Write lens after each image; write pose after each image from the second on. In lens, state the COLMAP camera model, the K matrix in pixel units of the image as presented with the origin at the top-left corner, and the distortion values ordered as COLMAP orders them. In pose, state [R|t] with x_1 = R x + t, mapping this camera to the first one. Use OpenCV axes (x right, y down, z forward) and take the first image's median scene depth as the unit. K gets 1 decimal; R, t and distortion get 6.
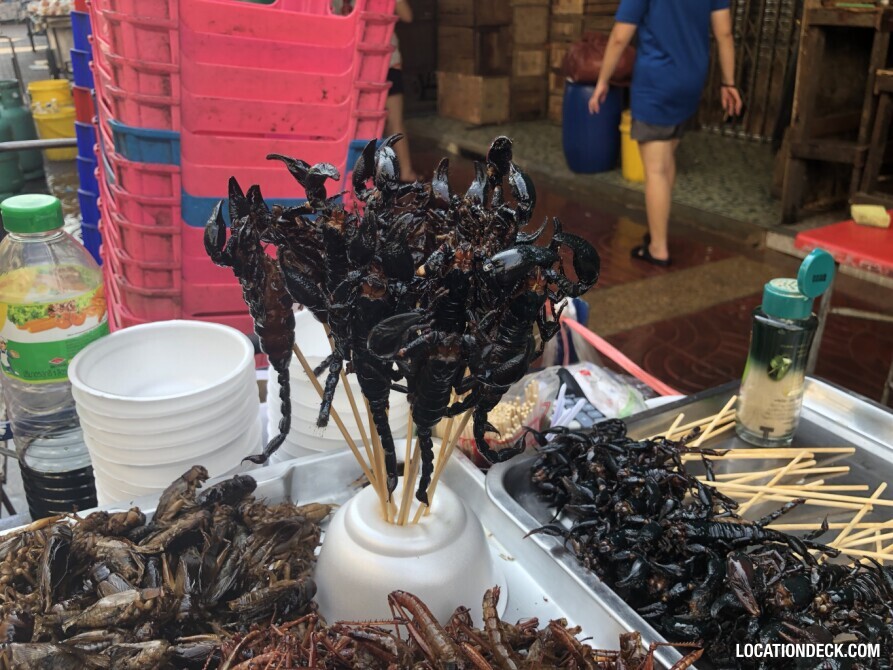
lens RADIAL K [[725.3, 0, 446.5], [0, 725.3, 335.0], [0, 0, 1]] dist [-0.054646, 0.072641]
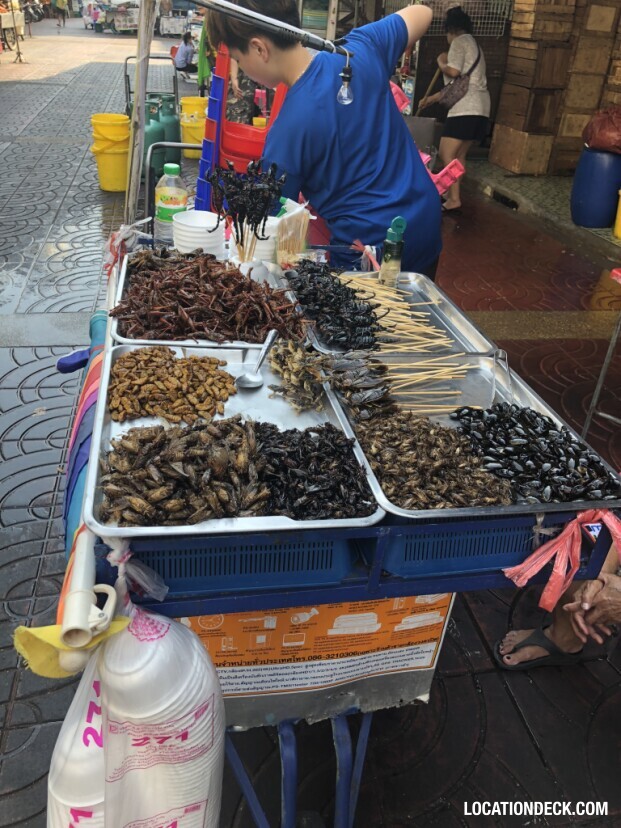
lens RADIAL K [[672.5, 0, 310.5], [0, 672.5, 414.0], [0, 0, 1]] dist [-0.054646, 0.072641]
pose [[0.941083, 0.223180, -0.254072, 0.092288], [-0.201460, 0.973428, 0.108862, 0.040244], [0.271617, -0.051263, 0.961039, -0.160674]]
